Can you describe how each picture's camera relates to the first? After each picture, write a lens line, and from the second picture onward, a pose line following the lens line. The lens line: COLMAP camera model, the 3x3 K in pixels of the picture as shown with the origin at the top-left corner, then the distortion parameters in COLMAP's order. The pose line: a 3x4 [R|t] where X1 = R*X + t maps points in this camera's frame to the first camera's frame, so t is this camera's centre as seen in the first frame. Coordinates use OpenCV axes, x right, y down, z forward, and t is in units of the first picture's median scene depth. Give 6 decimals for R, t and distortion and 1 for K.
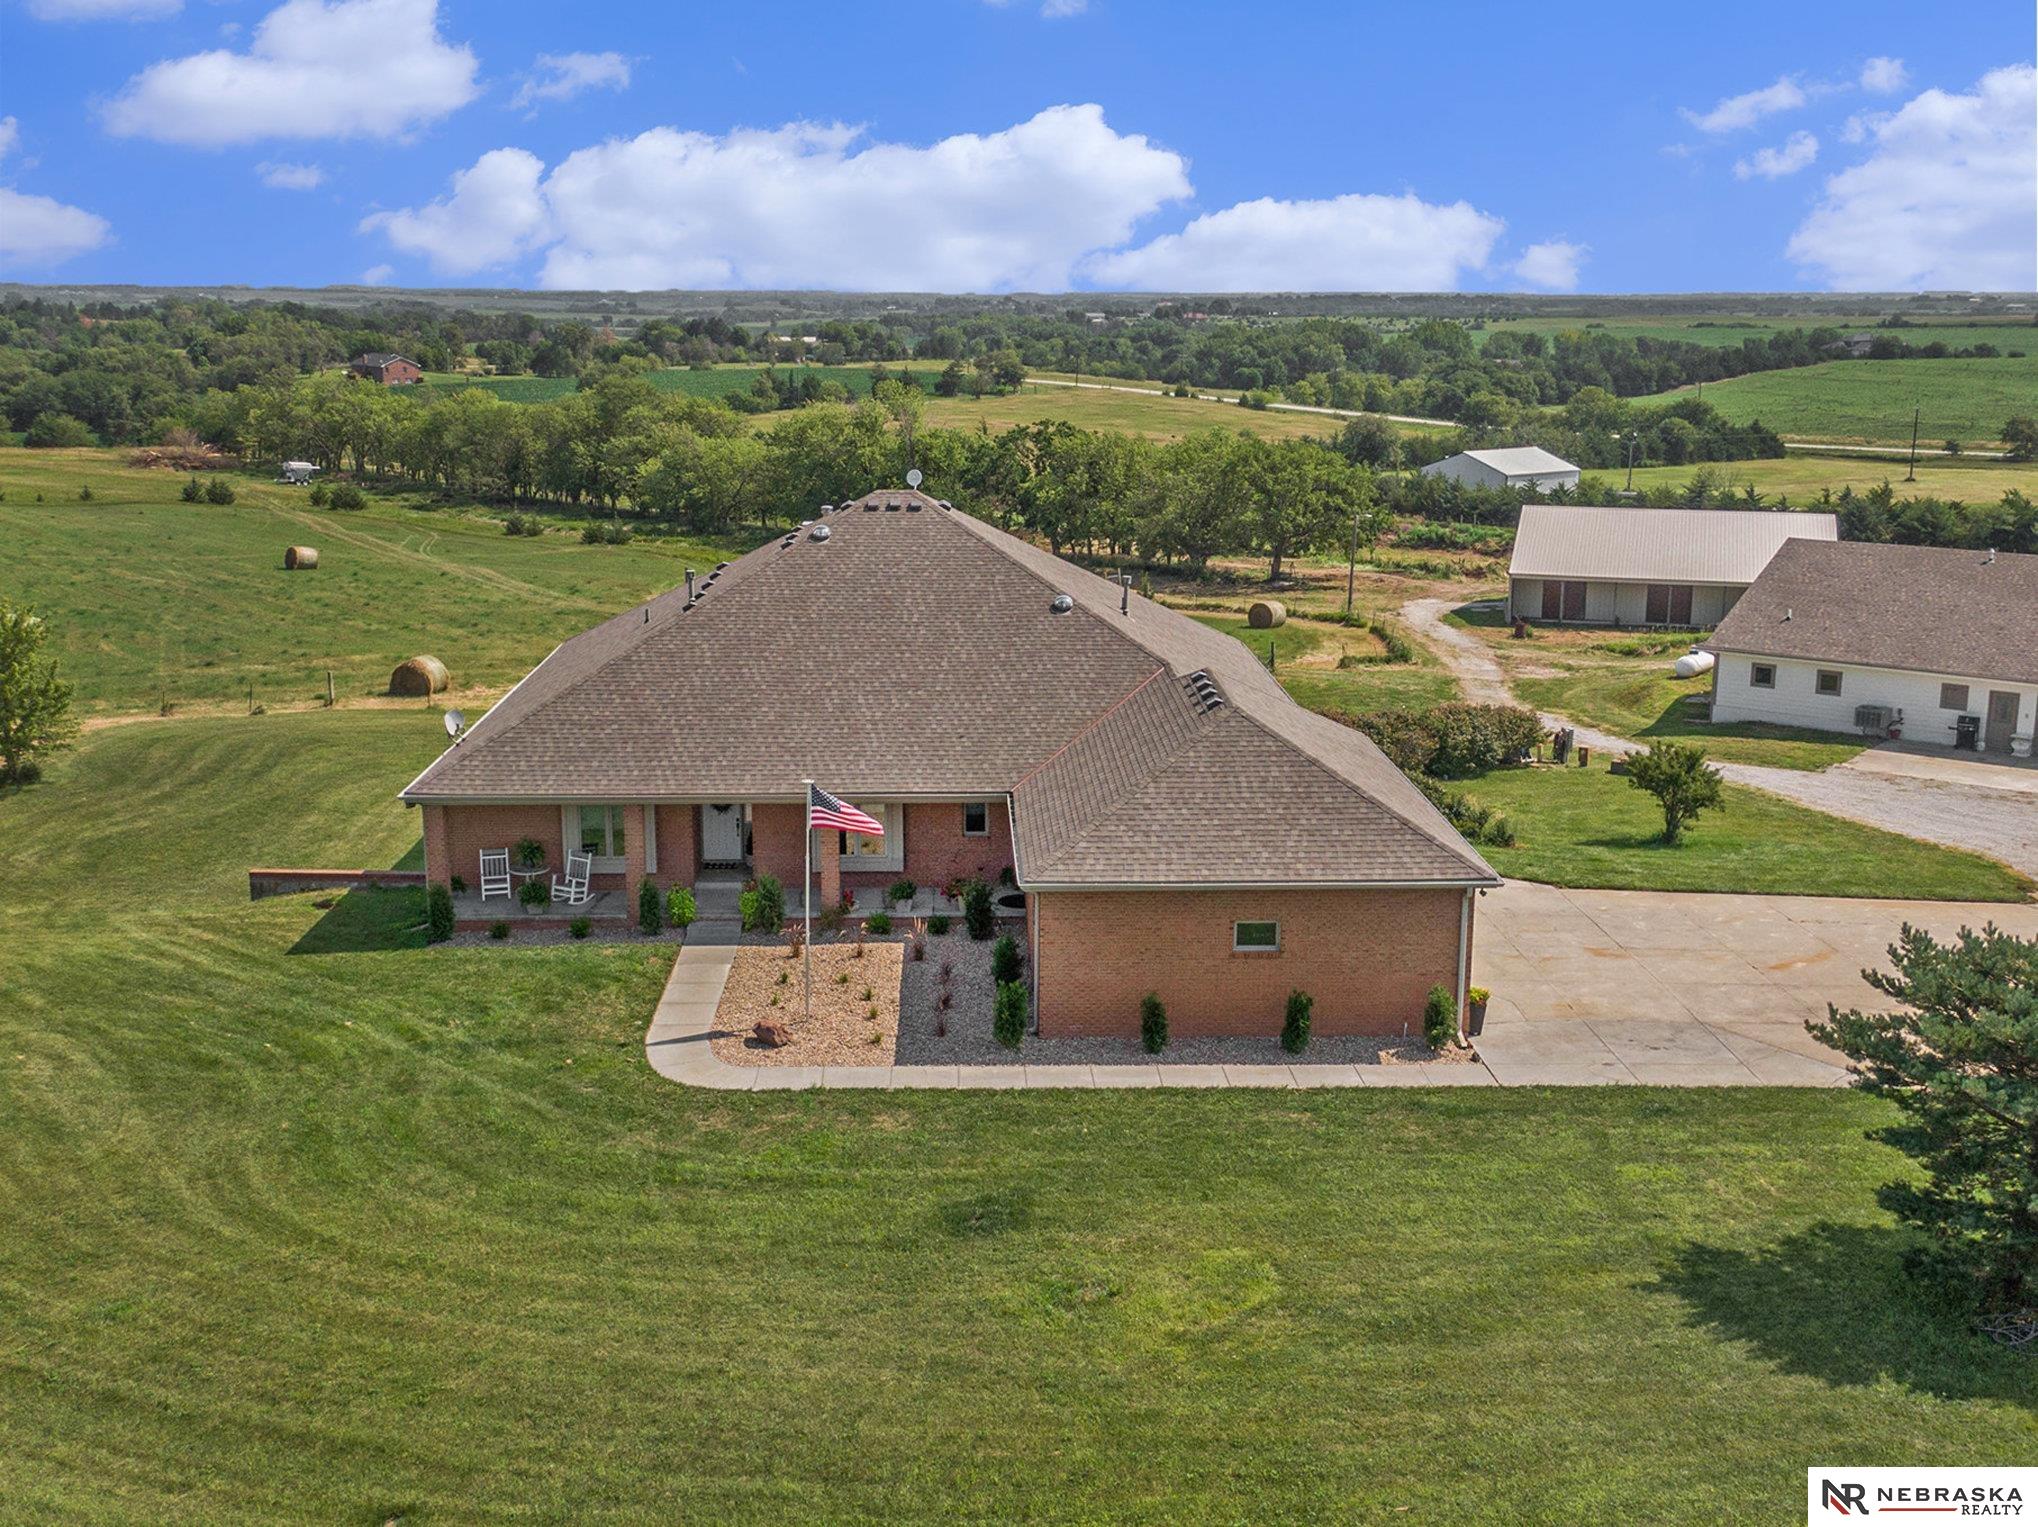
lens RADIAL K [[2155.6, 0, 1016.6], [0, 2155.6, 762.0], [0, 0, 1]] dist [0.009839, 0.000000]
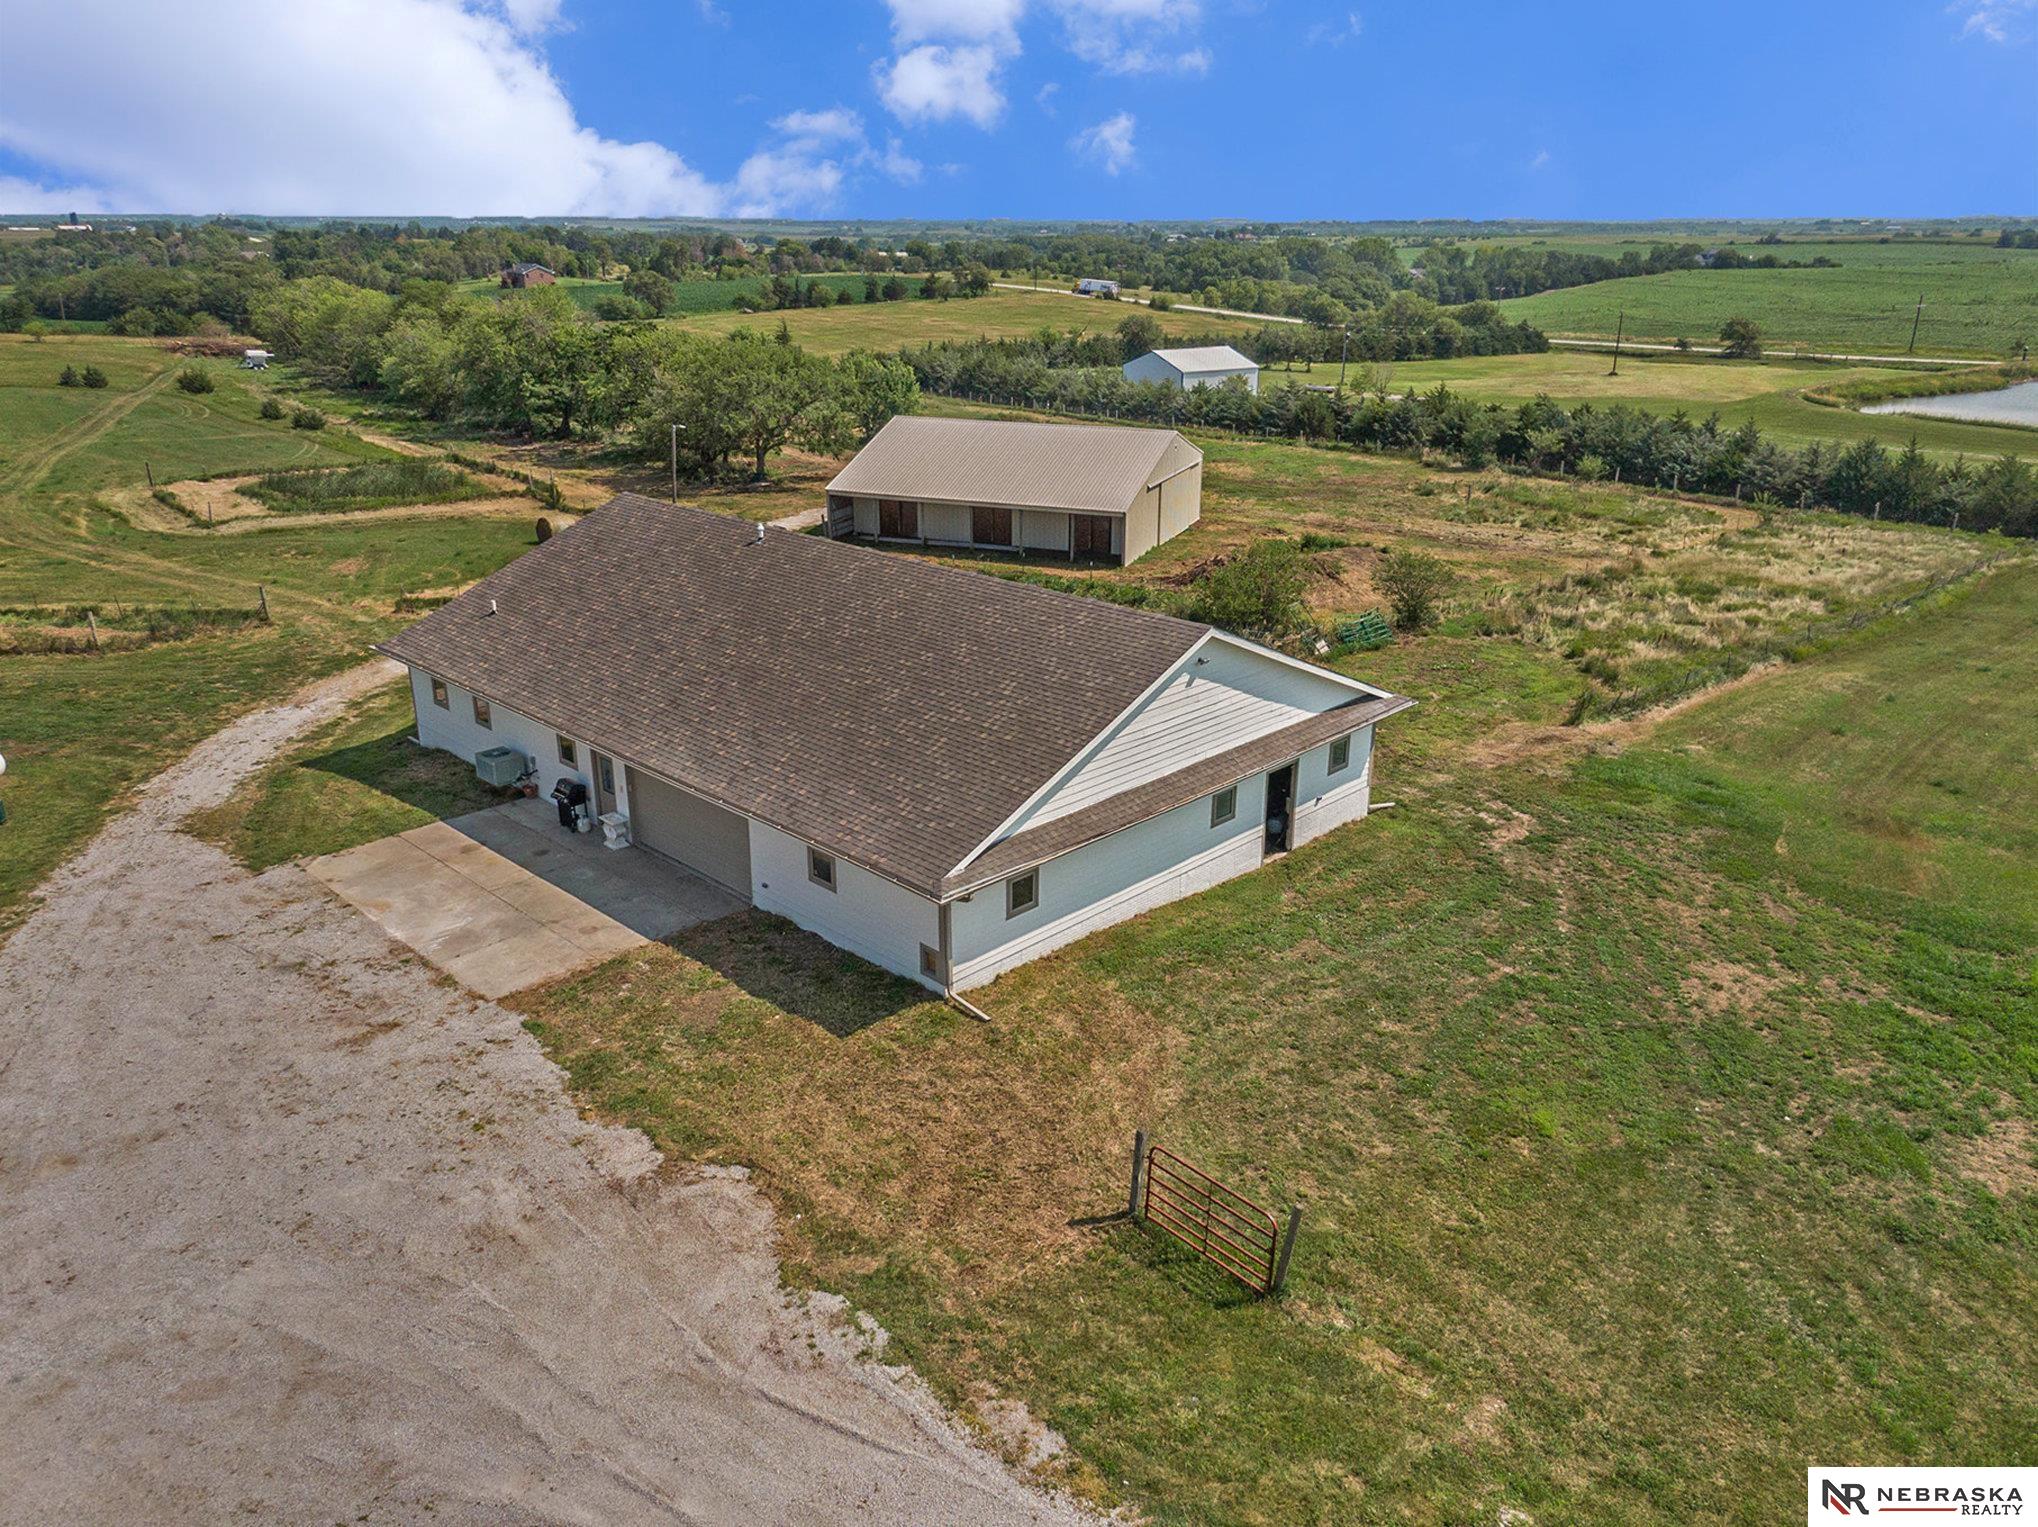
lens RADIAL K [[1429.1, 0, 1034.3], [0, 1429.1, 764.0], [0, 0, 1]] dist [0.027701, -0.029754]
pose [[0.994522, 0.034799, -0.098568, 0.129173], [-0.019954, 0.988820, 0.147772, -0.020135], [0.102609, -0.144995, 0.984097, 0.110025]]
